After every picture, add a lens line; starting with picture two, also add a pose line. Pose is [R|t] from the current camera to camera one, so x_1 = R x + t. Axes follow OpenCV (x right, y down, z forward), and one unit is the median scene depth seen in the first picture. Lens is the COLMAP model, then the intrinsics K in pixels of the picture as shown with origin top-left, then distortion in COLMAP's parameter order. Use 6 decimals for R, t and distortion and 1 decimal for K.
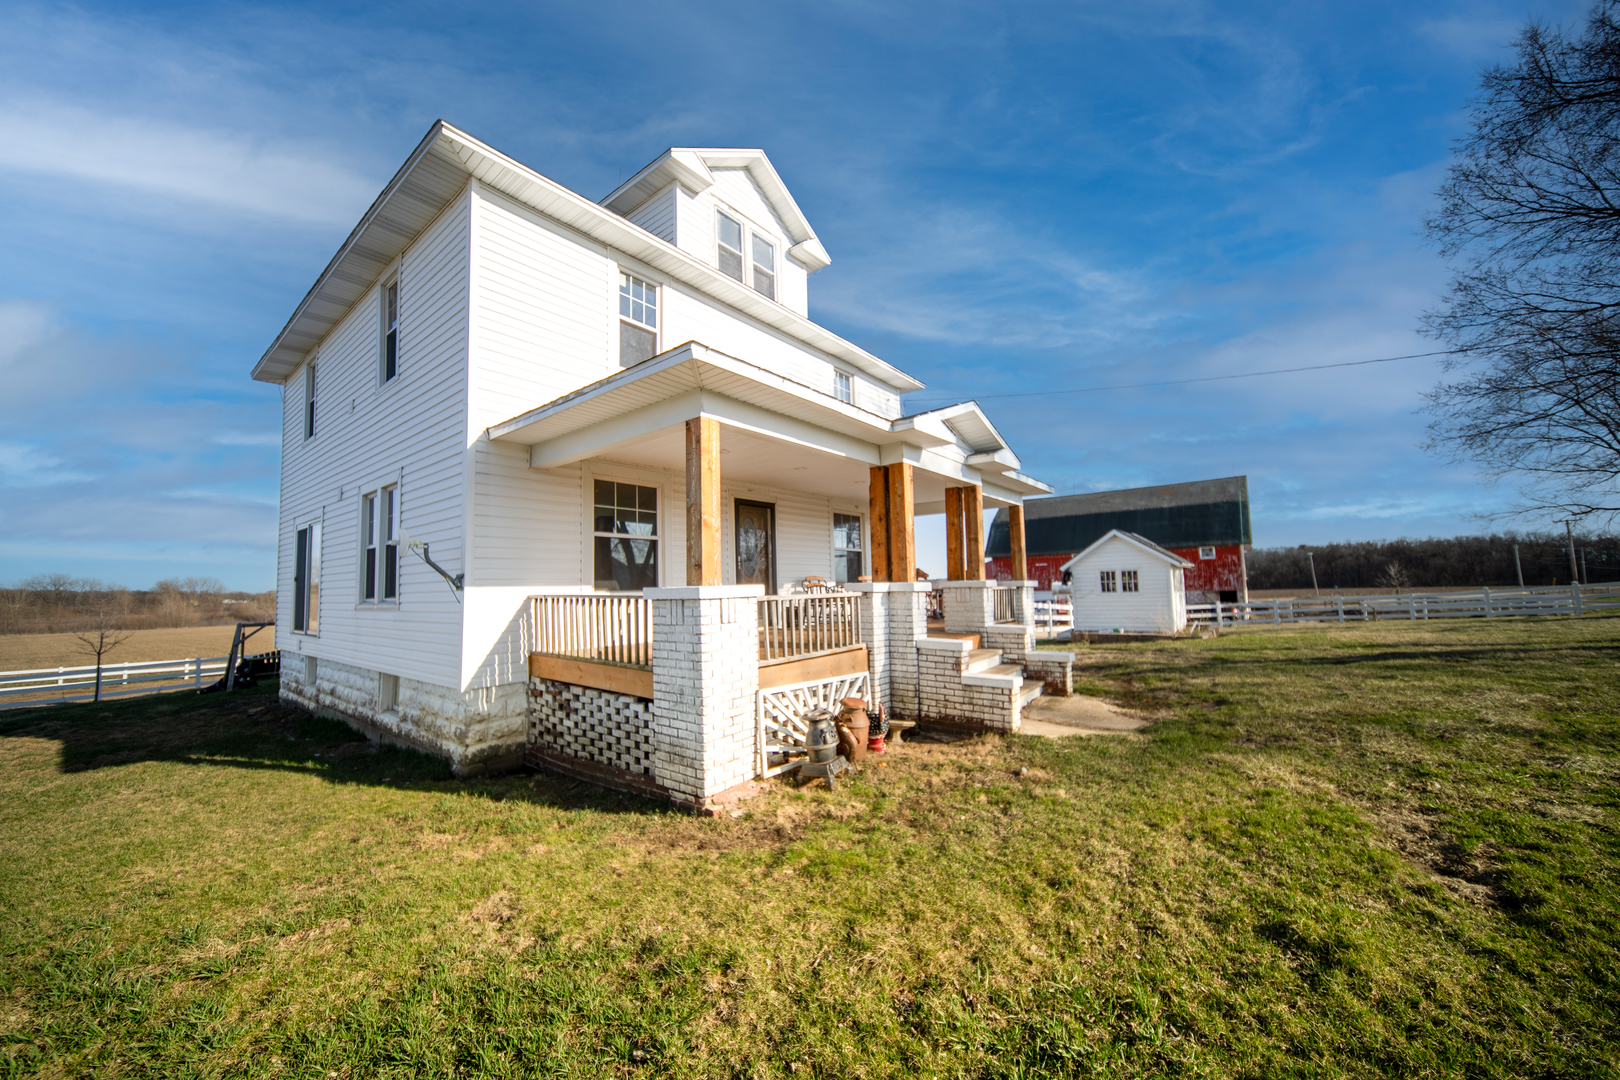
lens RADIAL K [[585.1, 0, 815.0], [0, 585.1, 514.0], [0, 0, 1]] dist [-0.001255, -0.000262]
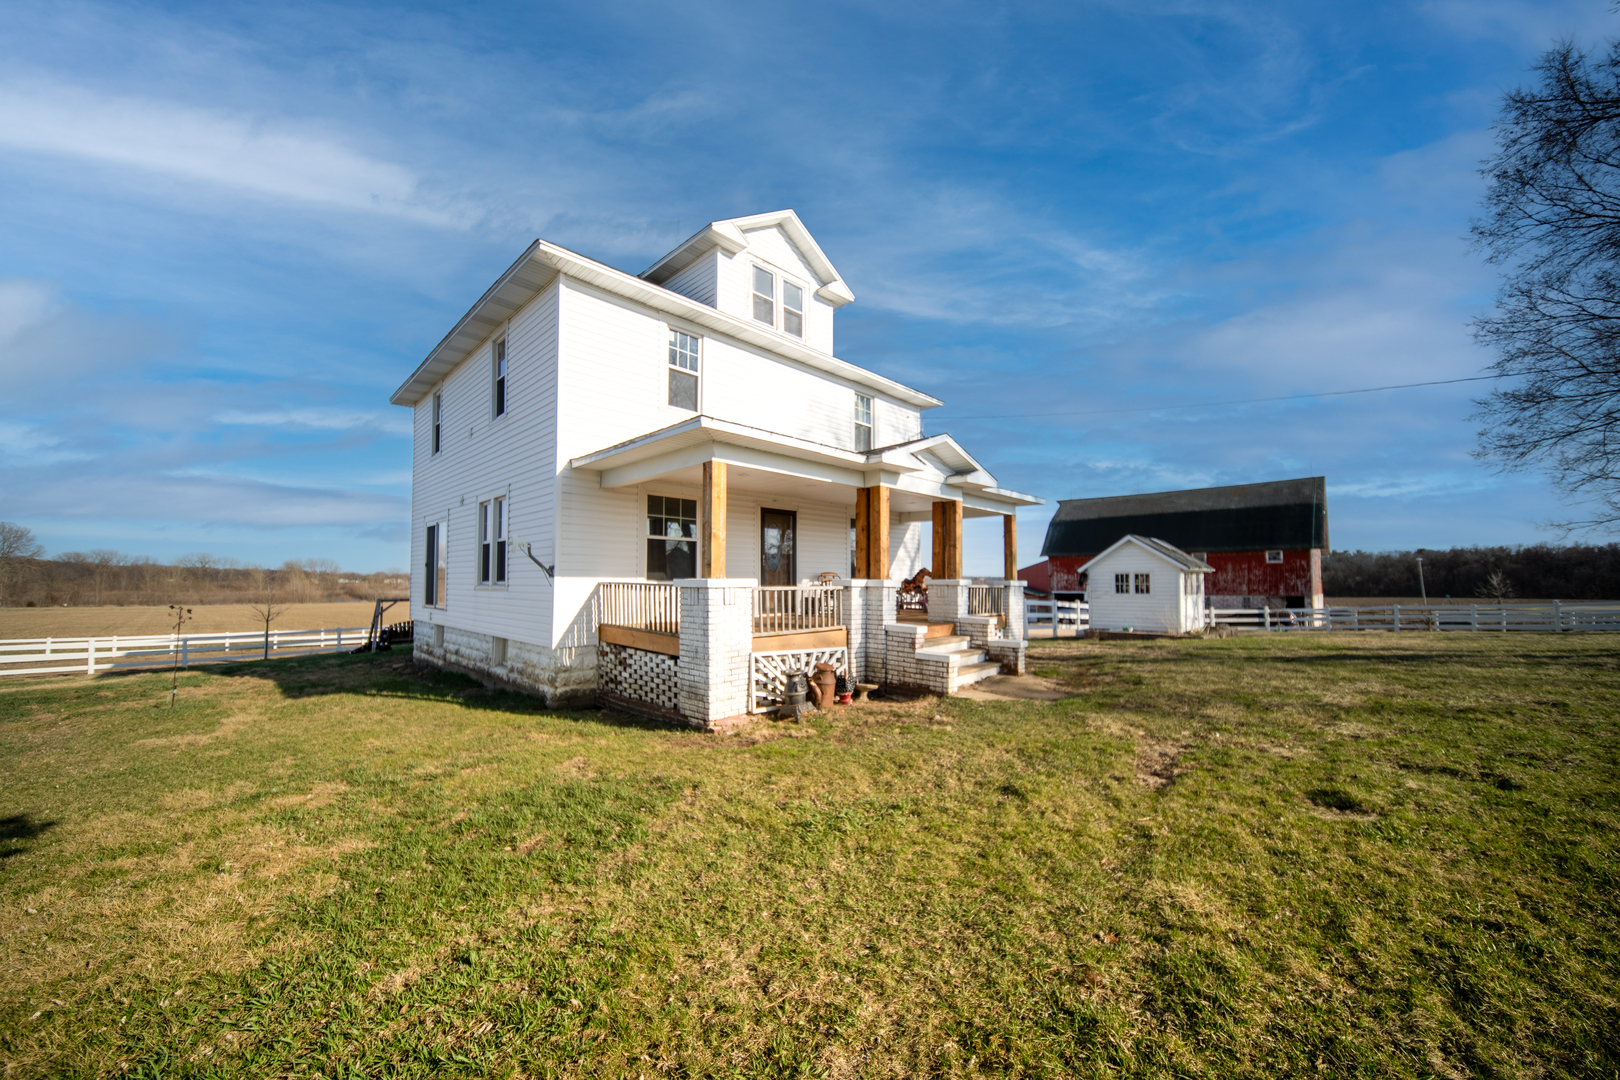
lens RADIAL K [[587.8, 0, 817.9], [0, 587.8, 520.3], [0, 0, 1]] dist [-0.000470, -0.000004]
pose [[0.994105, 0.014528, -0.107440, 0.134814], [-0.012208, 0.999679, 0.022221, -0.034636], [0.107728, -0.020778, 0.993963, -0.250675]]
